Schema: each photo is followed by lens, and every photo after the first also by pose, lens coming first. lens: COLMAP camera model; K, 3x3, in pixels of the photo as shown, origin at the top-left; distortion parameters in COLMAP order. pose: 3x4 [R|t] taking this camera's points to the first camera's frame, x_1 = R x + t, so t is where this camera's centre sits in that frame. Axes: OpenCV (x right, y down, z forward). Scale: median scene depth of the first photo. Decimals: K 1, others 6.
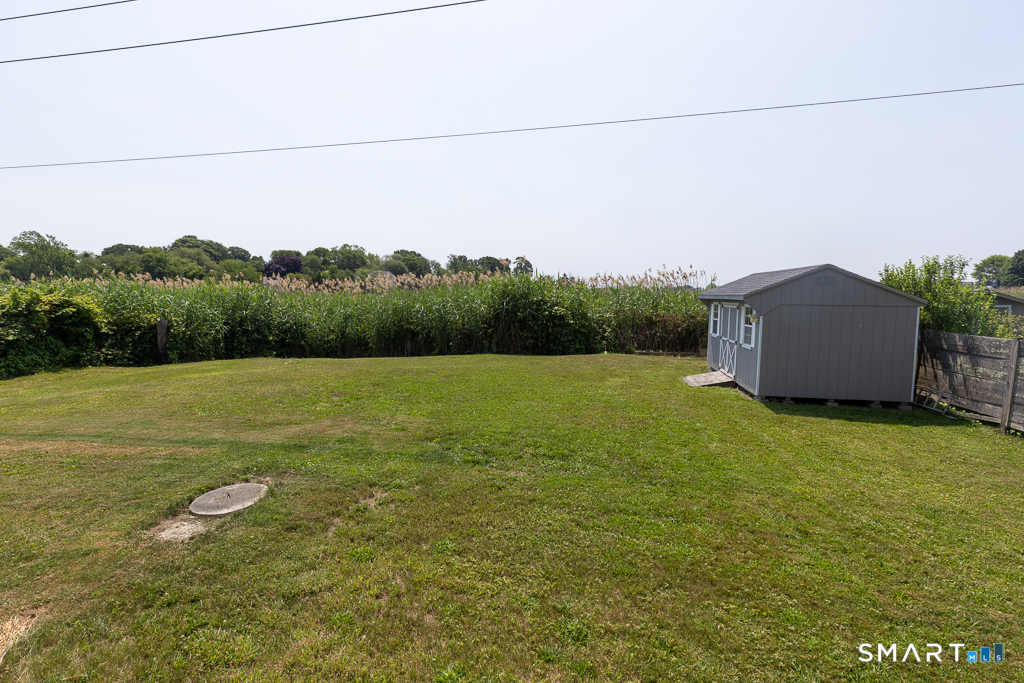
lens RADIAL K [[492.2, 0, 511.2], [0, 492.2, 348.7], [0, 0, 1]] dist [0.003689, -0.000134]
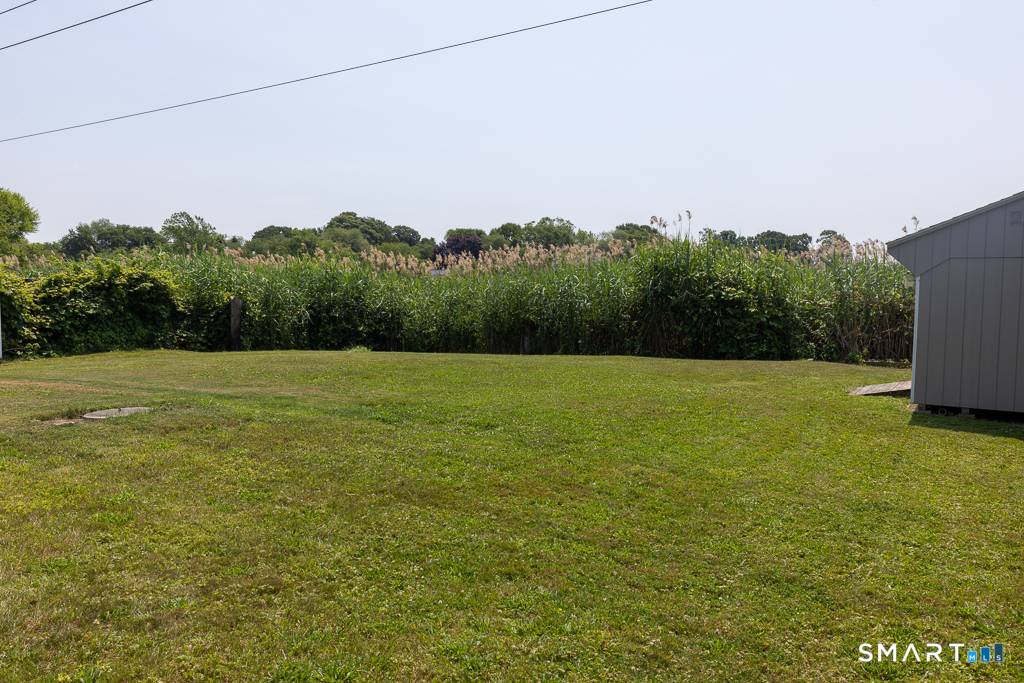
lens RADIAL K [[776.2, 0, 510.3], [0, 776.2, 338.0], [0, 0, 1]] dist [0.005603, 0.000151]
pose [[0.931953, 0.026086, -0.361641, 0.186803], [-0.044847, 0.998043, -0.043581, 0.038968], [0.359796, 0.056834, 0.931298, -0.065252]]
